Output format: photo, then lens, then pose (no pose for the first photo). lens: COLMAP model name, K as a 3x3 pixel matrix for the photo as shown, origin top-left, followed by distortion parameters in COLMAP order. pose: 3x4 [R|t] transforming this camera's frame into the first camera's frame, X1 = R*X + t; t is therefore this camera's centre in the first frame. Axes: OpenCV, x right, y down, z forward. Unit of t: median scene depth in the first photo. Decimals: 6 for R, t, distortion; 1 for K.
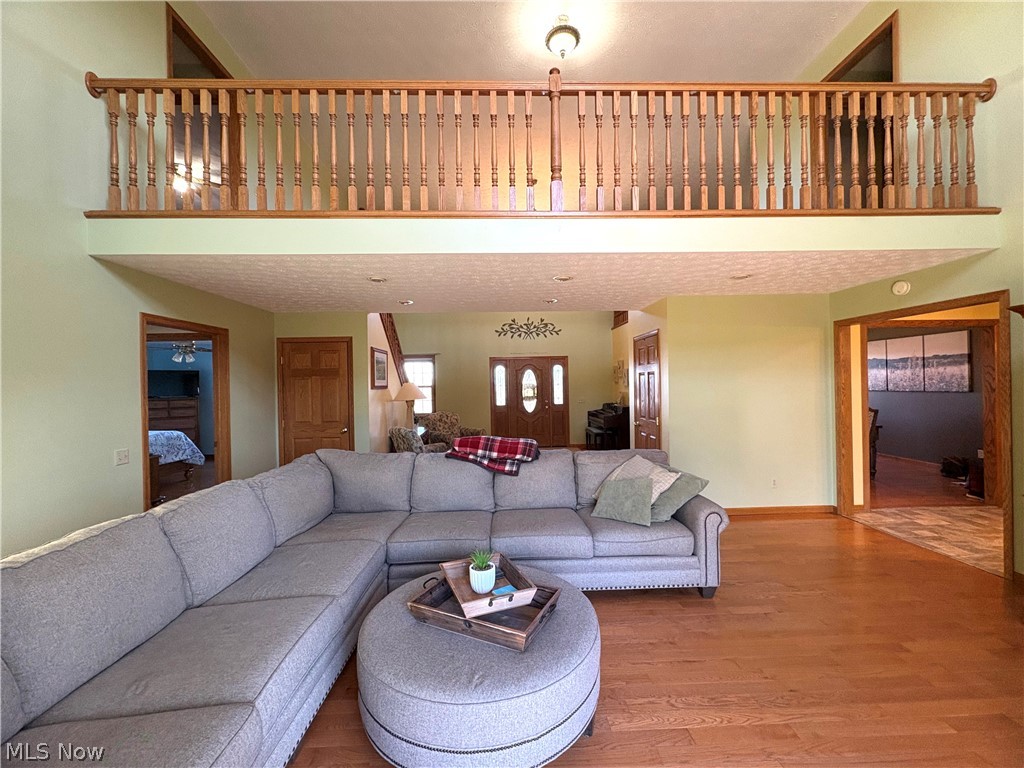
lens RADIAL K [[406.2, 0, 512.0], [0, 406.2, 384.0], [0, 0, 1]] dist [0.000041, -0.000246]
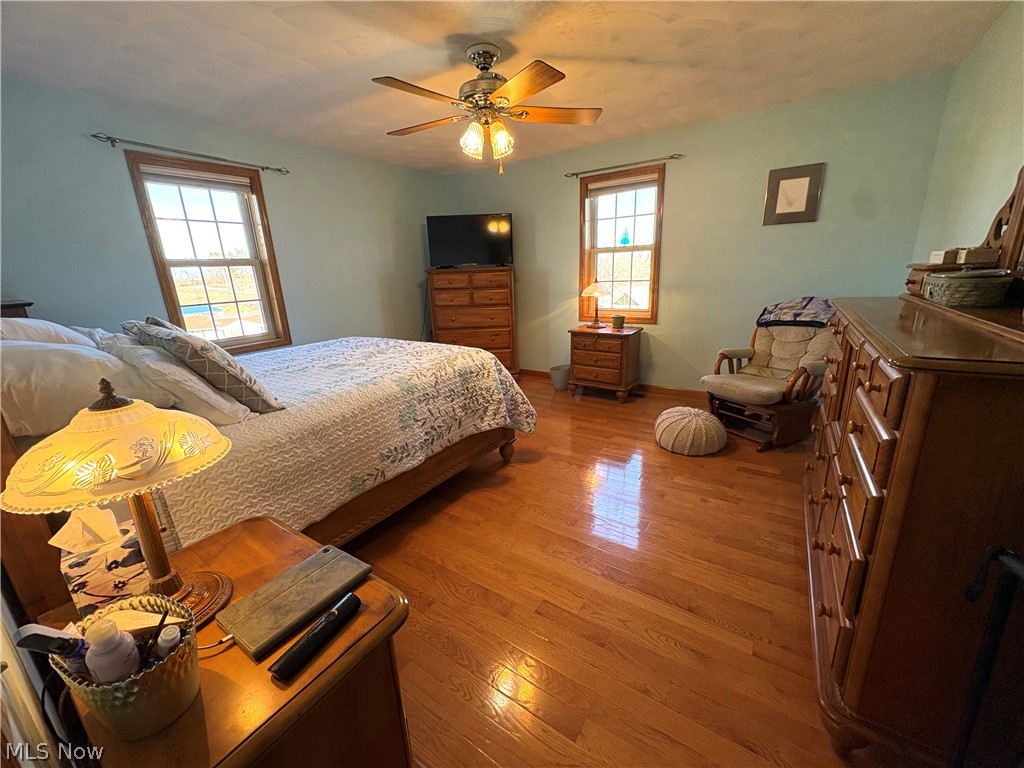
lens RADIAL K [[406.2, 0, 512.0], [0, 406.2, 384.0], [0, 0, 1]] dist [0.000041, -0.000246]
pose [[0.815736, 0.145139, -0.559919, -0.572537], [0.023792, 0.958769, 0.283188, 0.036027], [0.577935, -0.244328, 0.778649, 0.699517]]
